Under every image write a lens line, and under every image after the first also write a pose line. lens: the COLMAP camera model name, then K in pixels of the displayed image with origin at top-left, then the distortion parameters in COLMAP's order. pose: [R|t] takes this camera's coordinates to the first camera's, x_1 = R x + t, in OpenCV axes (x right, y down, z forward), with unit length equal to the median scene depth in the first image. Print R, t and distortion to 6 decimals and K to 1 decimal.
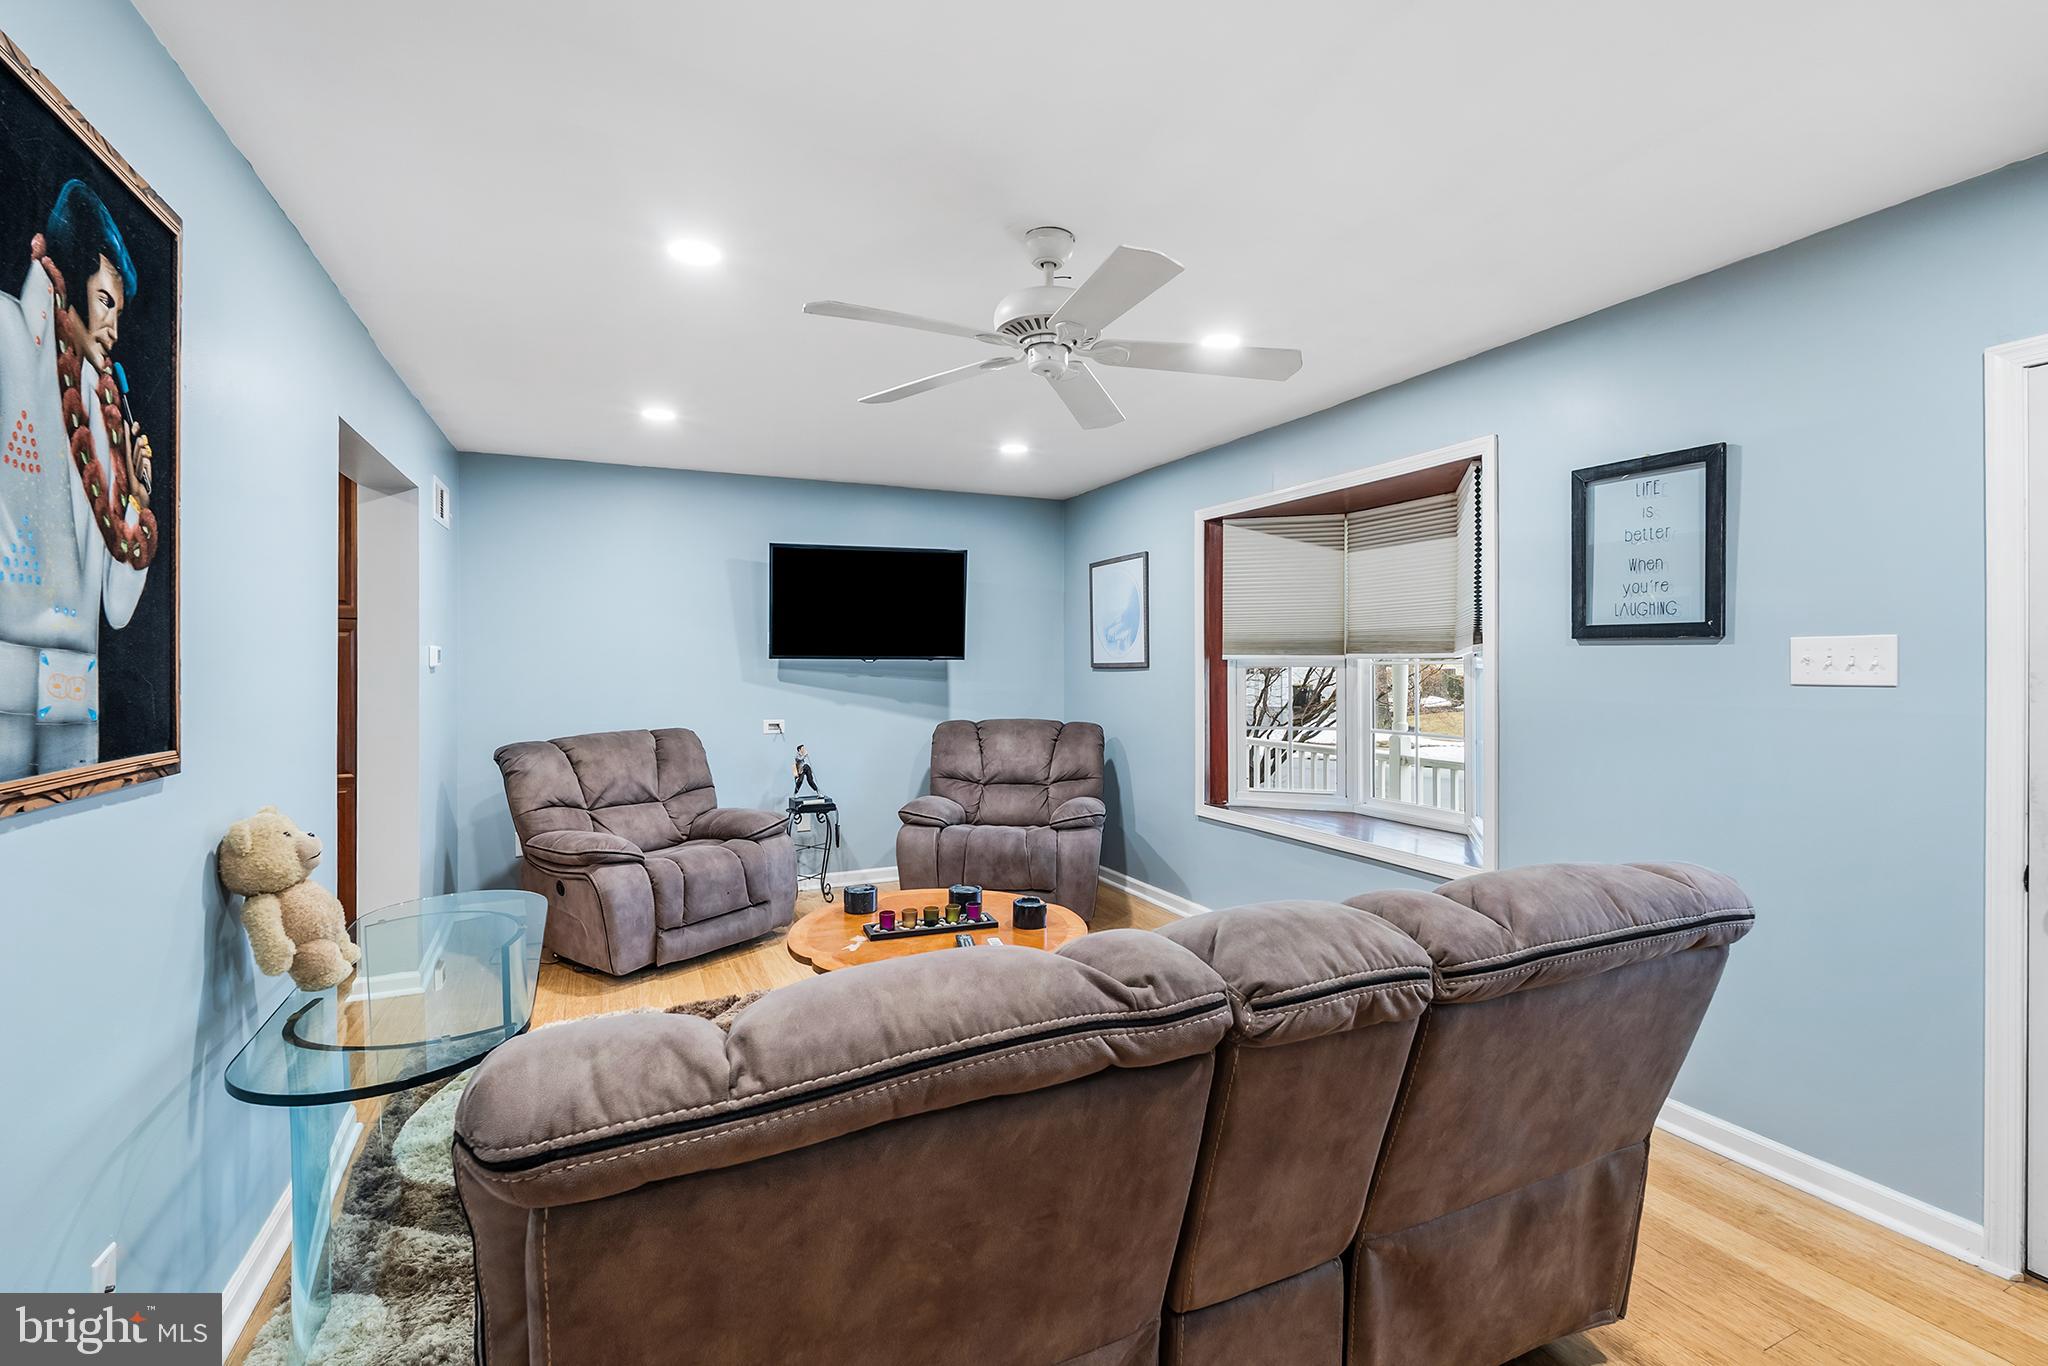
lens RADIAL K [[913.4, 0, 1024.1], [0, 913.4, 669.0], [0, 0, 1]] dist [-0.001295, 0.000531]
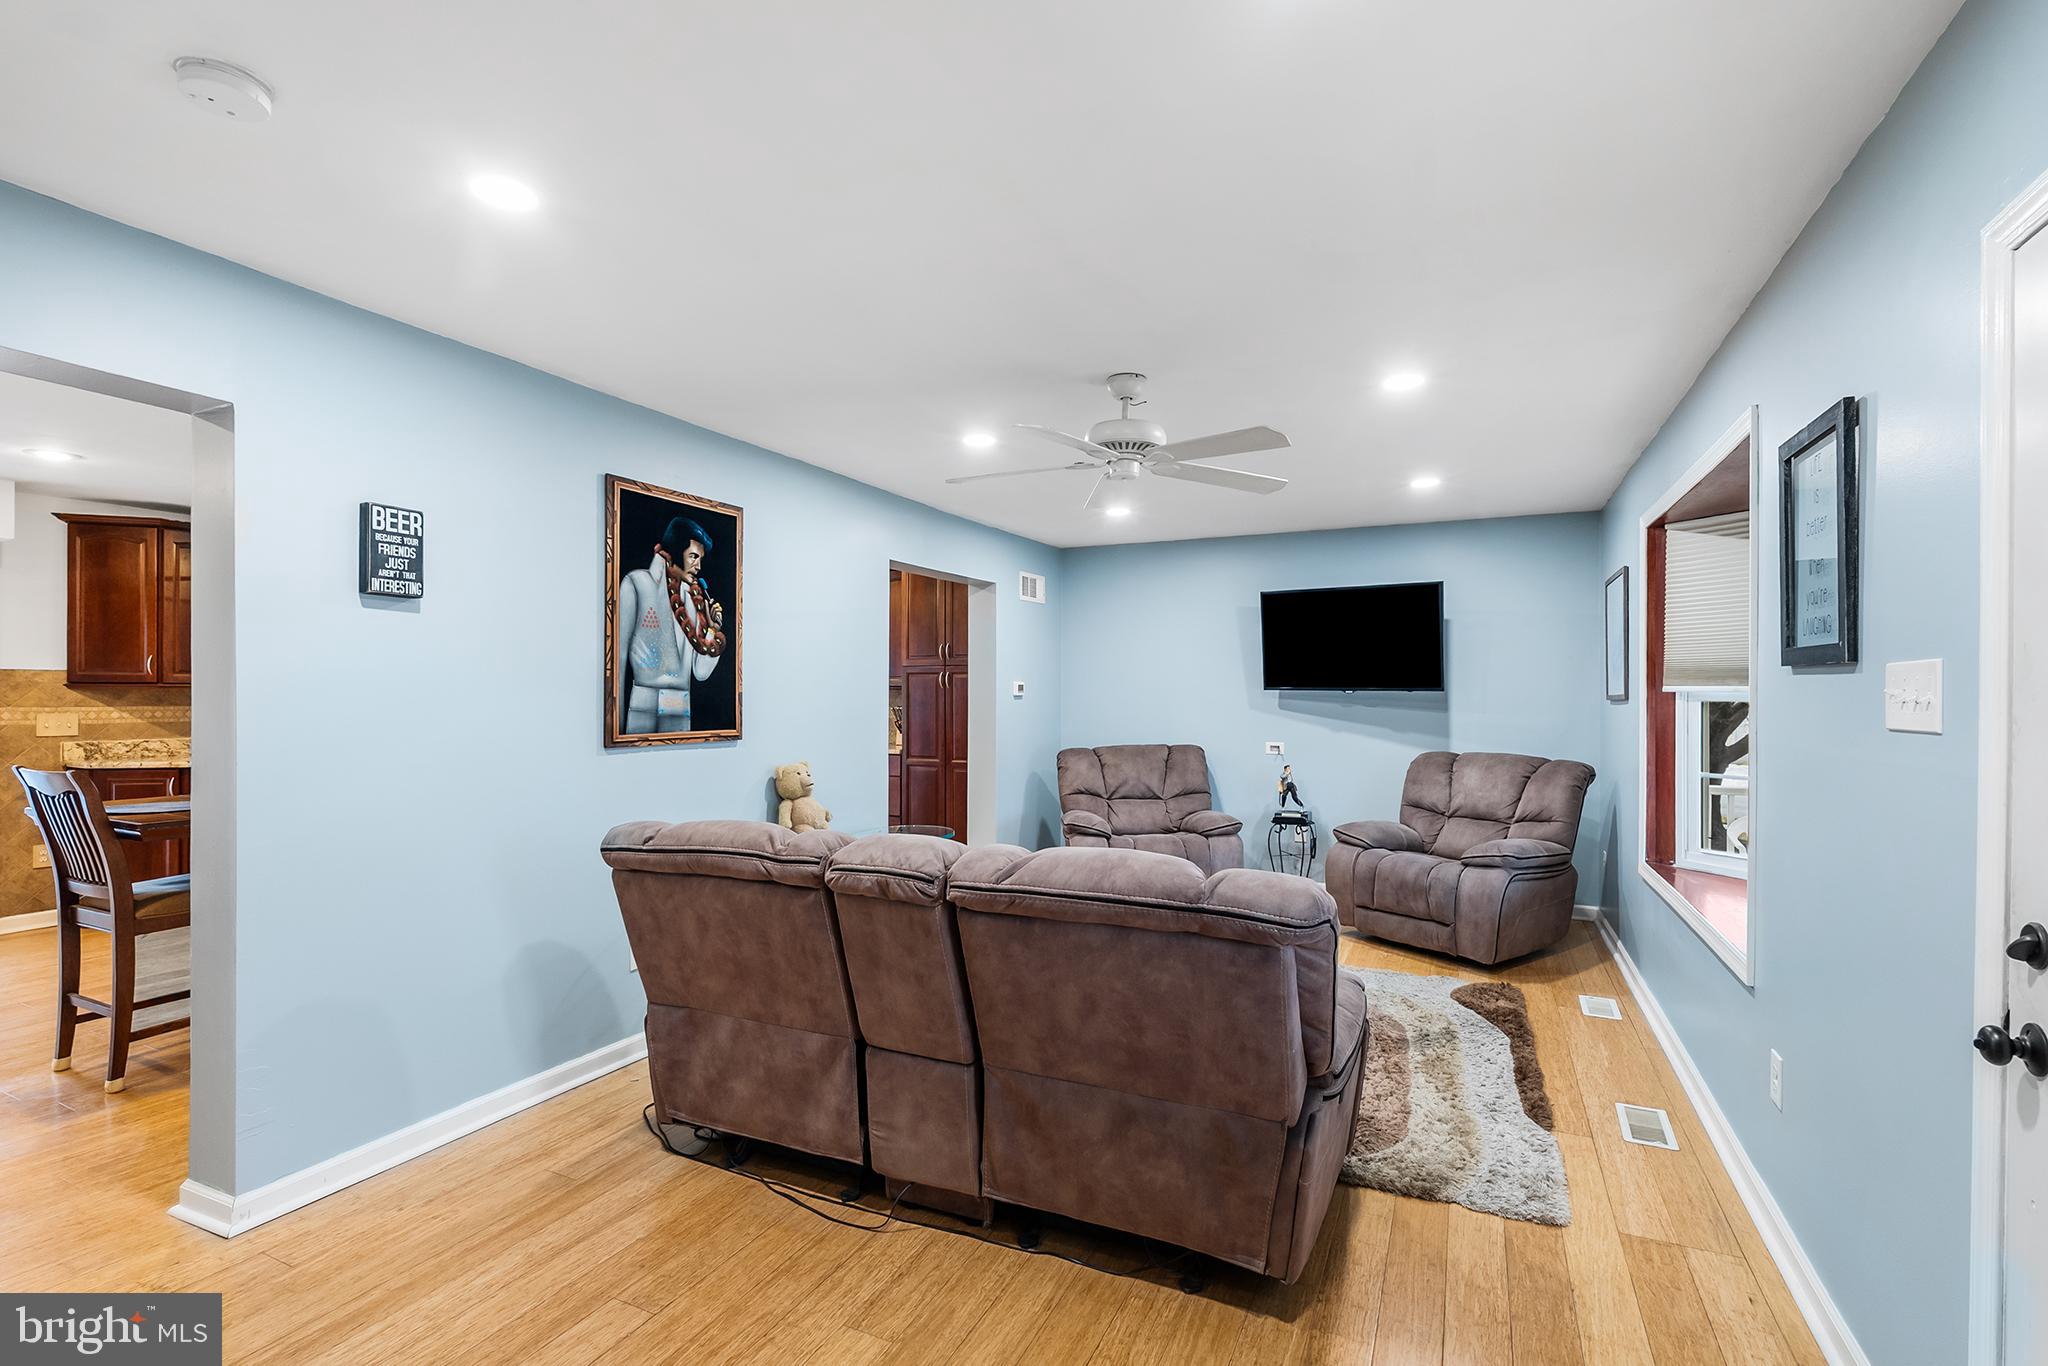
lens RADIAL K [[913.4, 0, 1027.1], [0, 913.4, 691.3], [0, 0, 1]] dist [-0.001295, 0.000531]
pose [[0.644971, 0.000972, -0.764206, 1.201691], [-0.006812, 0.999967, -0.004477, -0.006335], [0.764176, 0.008094, 0.644957, 0.027019]]
